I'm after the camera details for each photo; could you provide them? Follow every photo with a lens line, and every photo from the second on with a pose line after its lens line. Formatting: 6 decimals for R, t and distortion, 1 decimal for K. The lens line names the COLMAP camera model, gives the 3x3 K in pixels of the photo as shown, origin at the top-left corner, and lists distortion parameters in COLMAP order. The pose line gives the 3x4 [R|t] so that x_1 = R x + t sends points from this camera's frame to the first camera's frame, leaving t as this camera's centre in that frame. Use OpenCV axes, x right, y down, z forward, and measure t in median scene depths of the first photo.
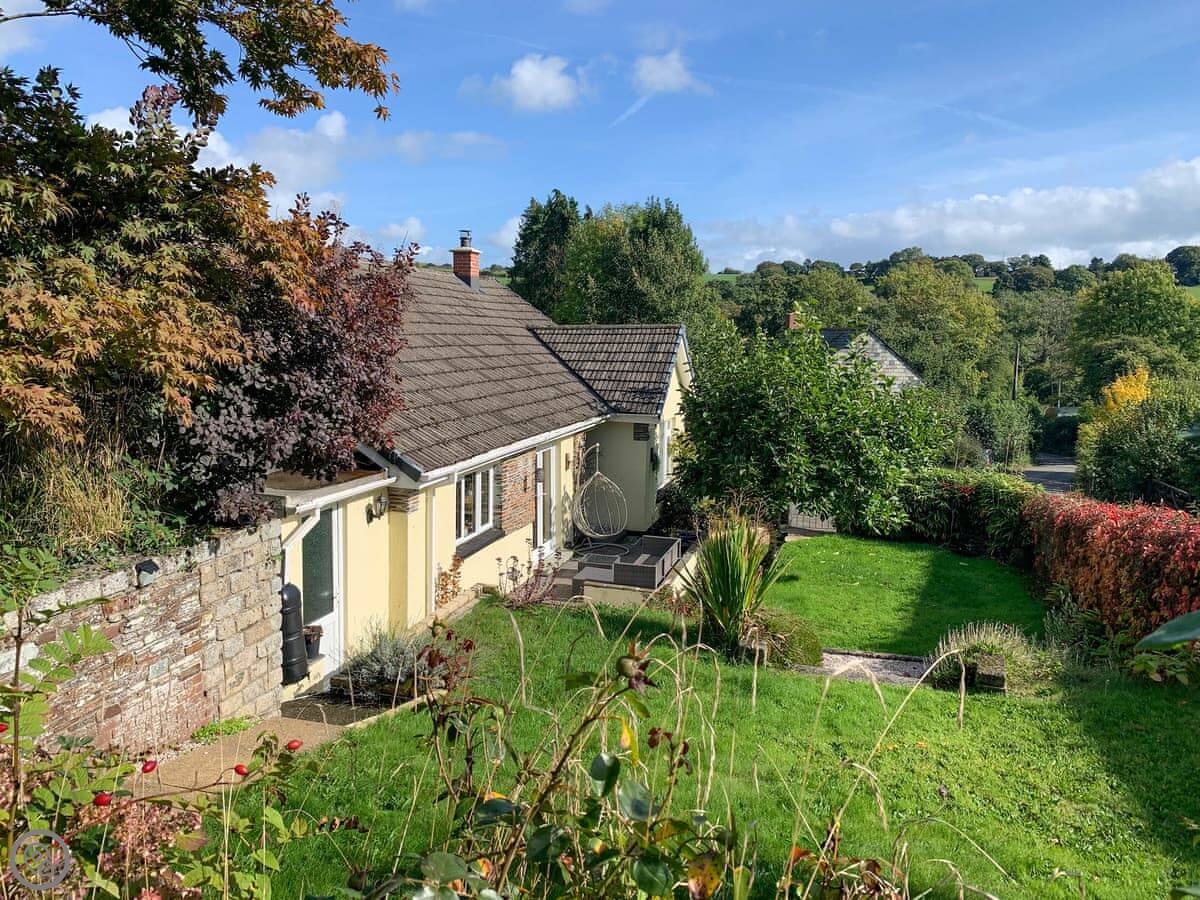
lens RADIAL K [[913.4, 0, 594.8], [0, 913.4, 434.6], [0, 0, 1]] dist [0.110182, -0.199559]
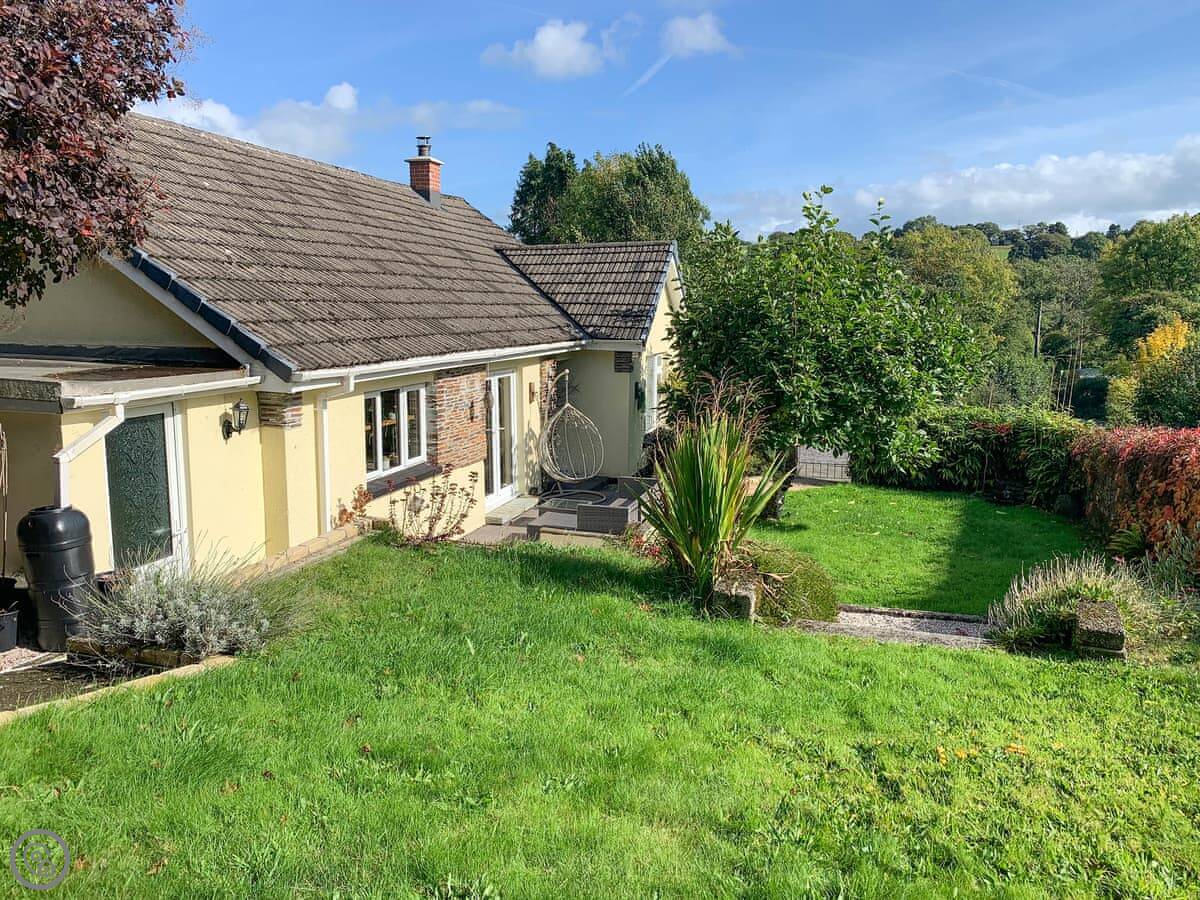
lens RADIAL K [[916.1, 0, 592.5], [0, 916.1, 441.7], [0, 0, 1]] dist [0.082680, -0.116470]
pose [[0.999881, -0.006832, -0.013831, 0.040539], [0.007322, 0.999336, 0.035681, 0.049351], [0.013578, -0.035778, 0.999268, 0.171804]]
